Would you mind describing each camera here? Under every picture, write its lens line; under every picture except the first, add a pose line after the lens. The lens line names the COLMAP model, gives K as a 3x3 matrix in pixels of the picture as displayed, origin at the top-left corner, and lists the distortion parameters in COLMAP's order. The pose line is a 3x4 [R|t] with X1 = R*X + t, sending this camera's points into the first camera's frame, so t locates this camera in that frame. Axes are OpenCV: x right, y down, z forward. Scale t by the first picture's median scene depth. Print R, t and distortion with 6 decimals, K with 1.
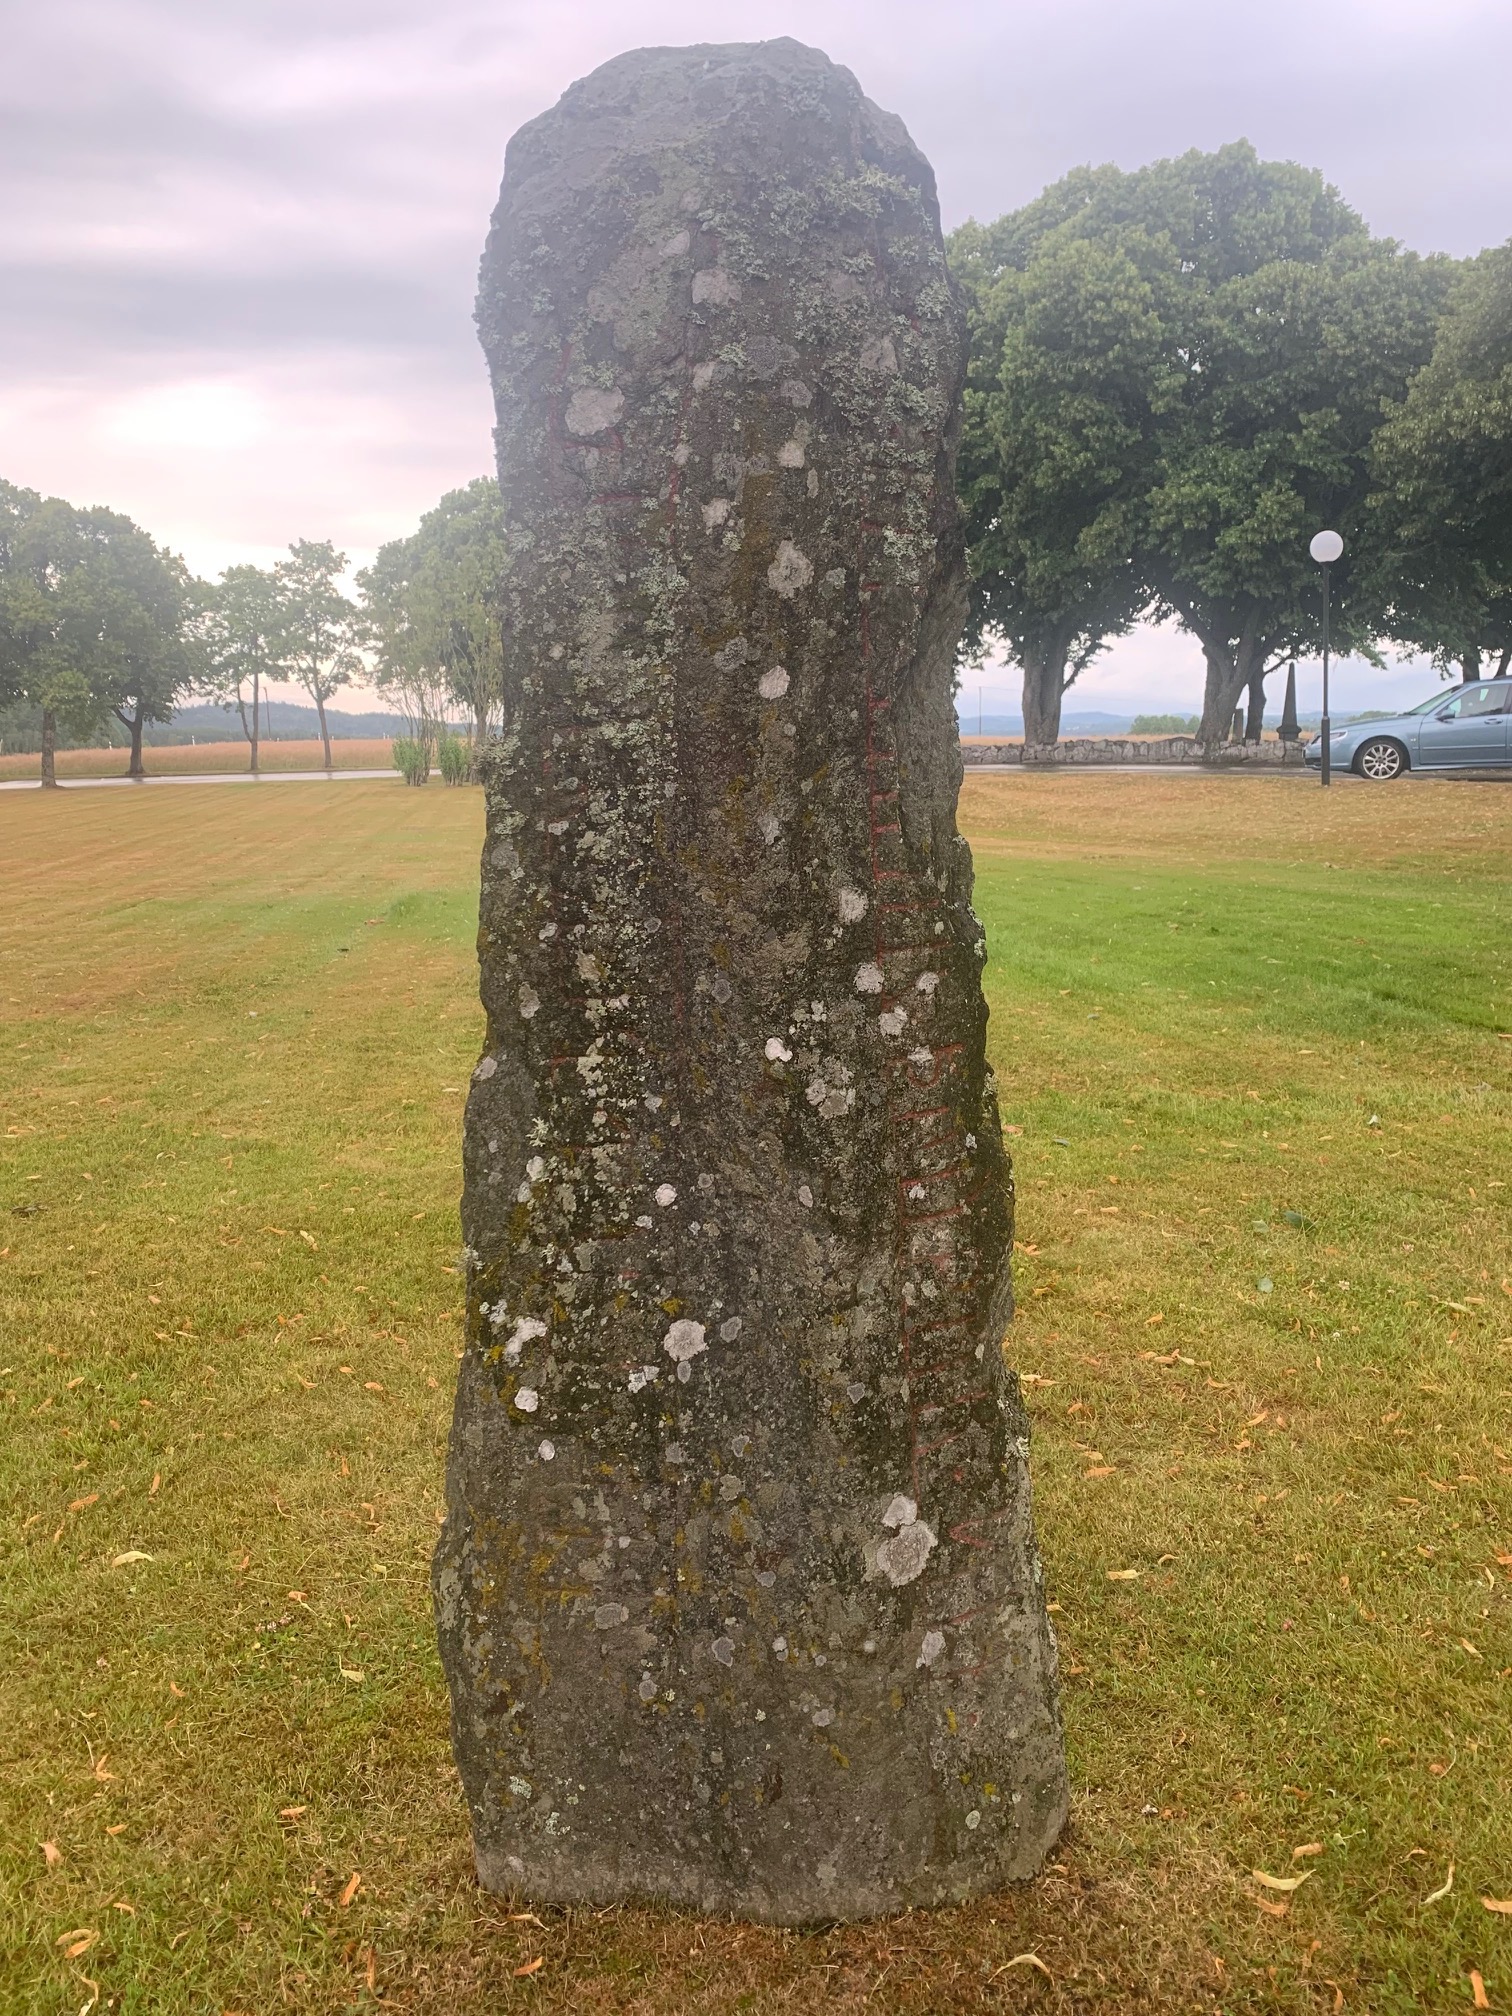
lens RADIAL K [[1610.1, 0, 743.9], [0, 1610.1, 972.0], [0, 0, 1]] dist [0.061447, -0.115769]
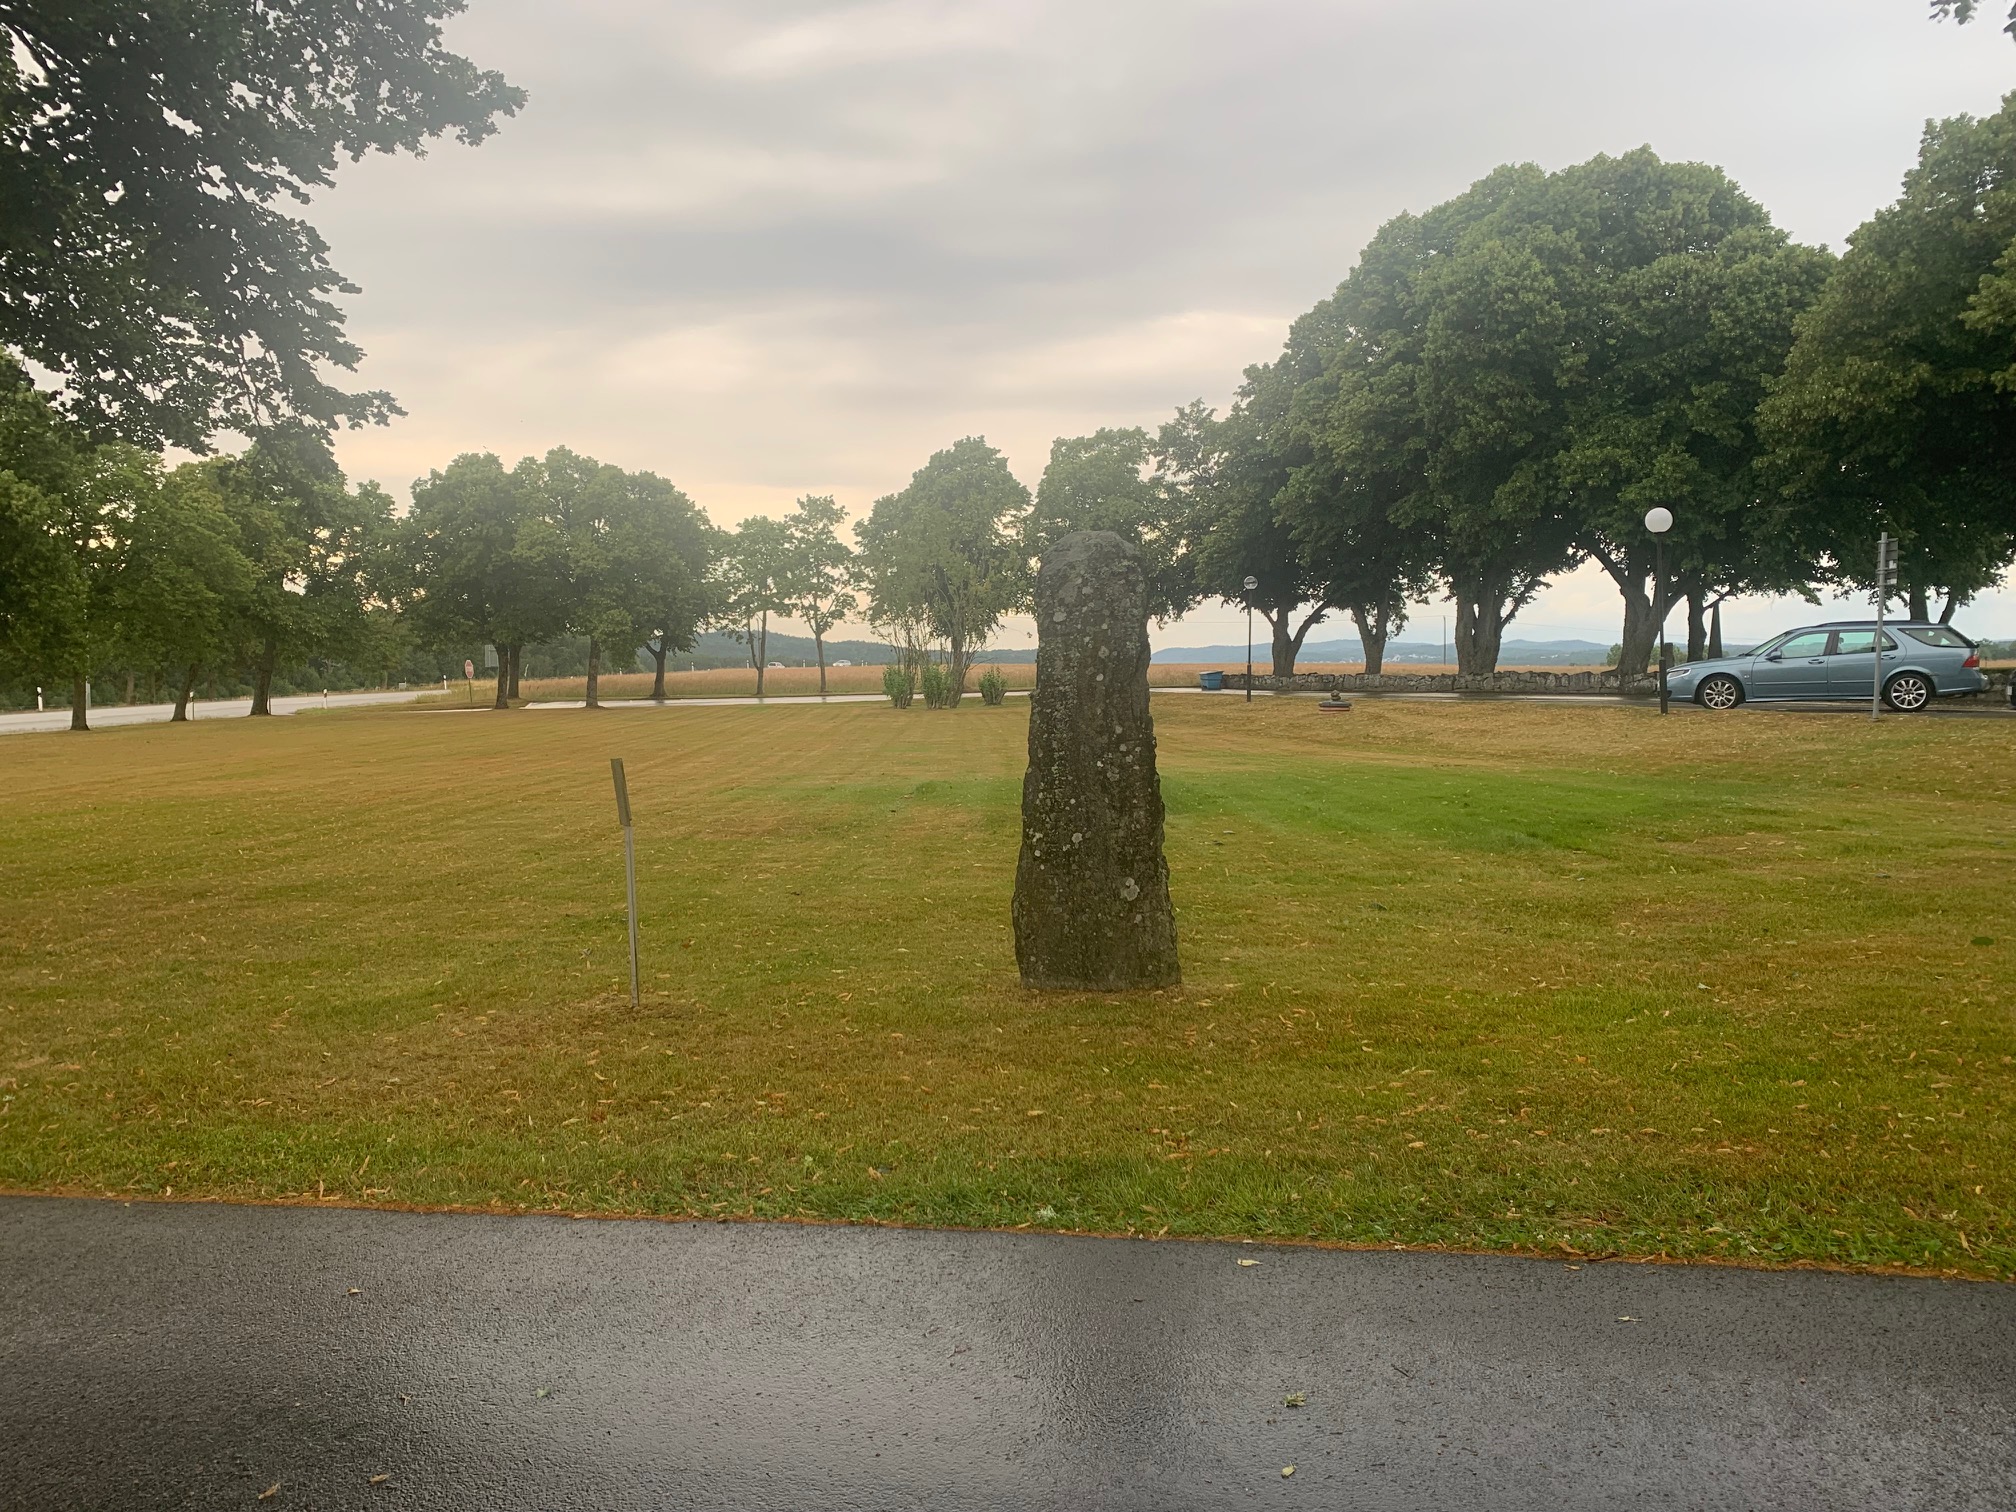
lens RADIAL K [[1610.1, 0, 937.8], [0, 1610.1, 756.6], [0, 0, 1]] dist [0.061447, -0.115769]
pose [[0.986256, 0.014035, -0.164630, 0.013710], [-0.028216, 0.996056, -0.084120, 0.018328], [0.162800, 0.087609, 0.982762, -0.148247]]
